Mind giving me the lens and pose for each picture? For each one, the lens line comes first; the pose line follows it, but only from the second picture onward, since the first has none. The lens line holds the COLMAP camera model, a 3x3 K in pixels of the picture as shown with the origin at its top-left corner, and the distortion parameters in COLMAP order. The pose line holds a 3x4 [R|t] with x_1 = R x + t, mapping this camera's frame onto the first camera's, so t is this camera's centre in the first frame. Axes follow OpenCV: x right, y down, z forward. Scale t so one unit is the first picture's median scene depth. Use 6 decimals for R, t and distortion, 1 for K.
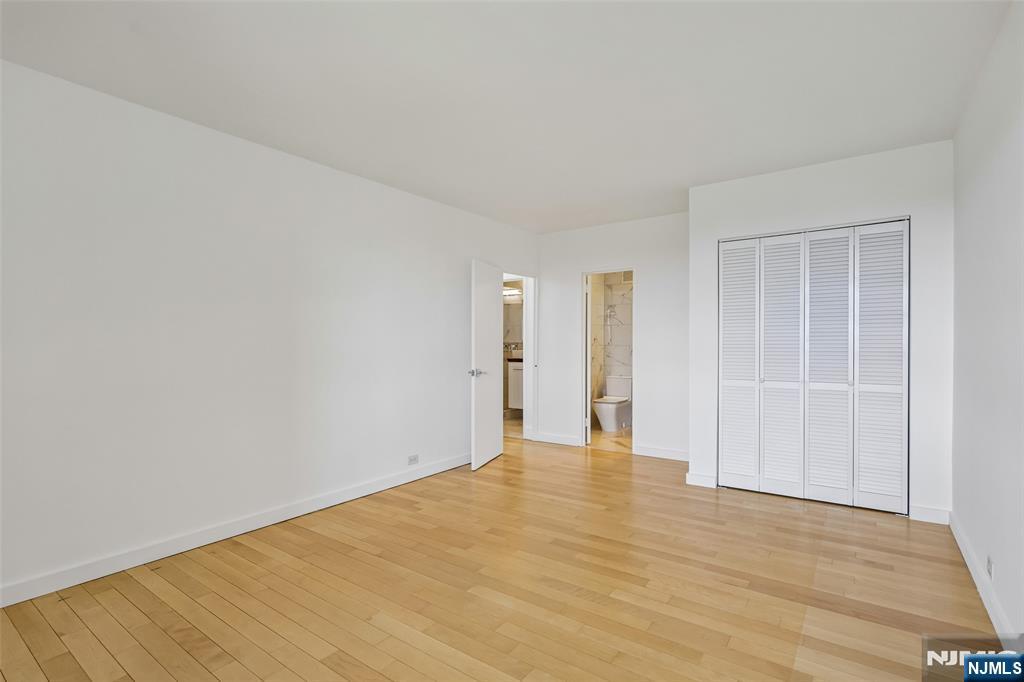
lens RADIAL K [[483.7, 0, 508.3], [0, 483.7, 346.4], [0, 0, 1]] dist [-0.001751, 0.000042]
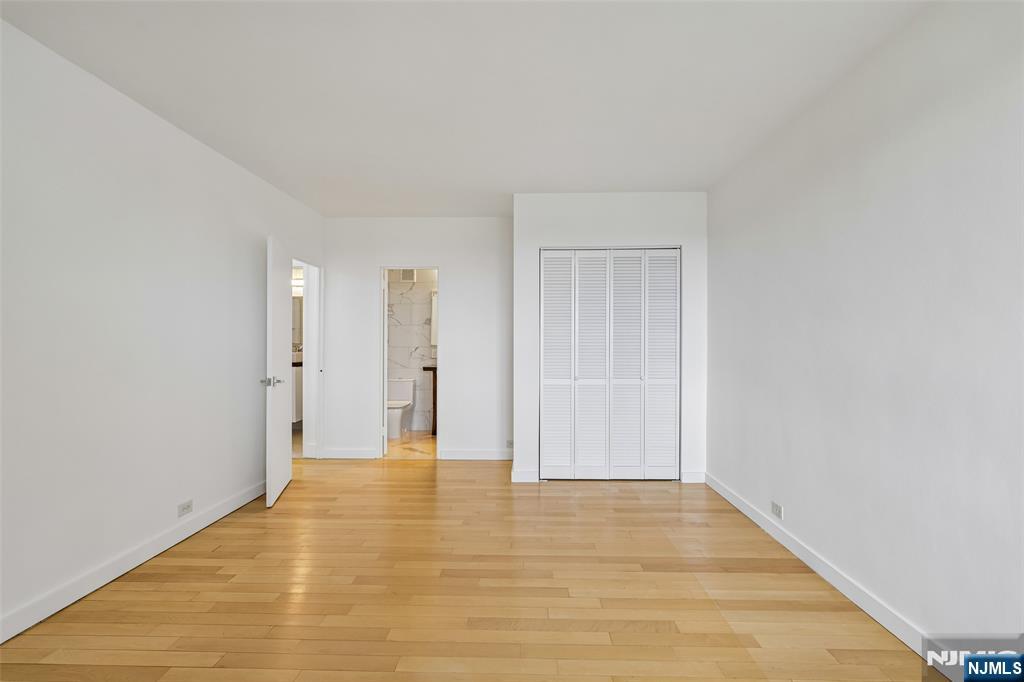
lens RADIAL K [[483.7, 0, 518.8], [0, 483.7, 342.2], [0, 0, 1]] dist [-0.001751, 0.000042]
pose [[0.830326, 0.005054, 0.557254, -0.196086], [0.001346, 0.999938, -0.011074, -0.000252], [-0.557276, 0.009945, 0.830268, 0.143991]]
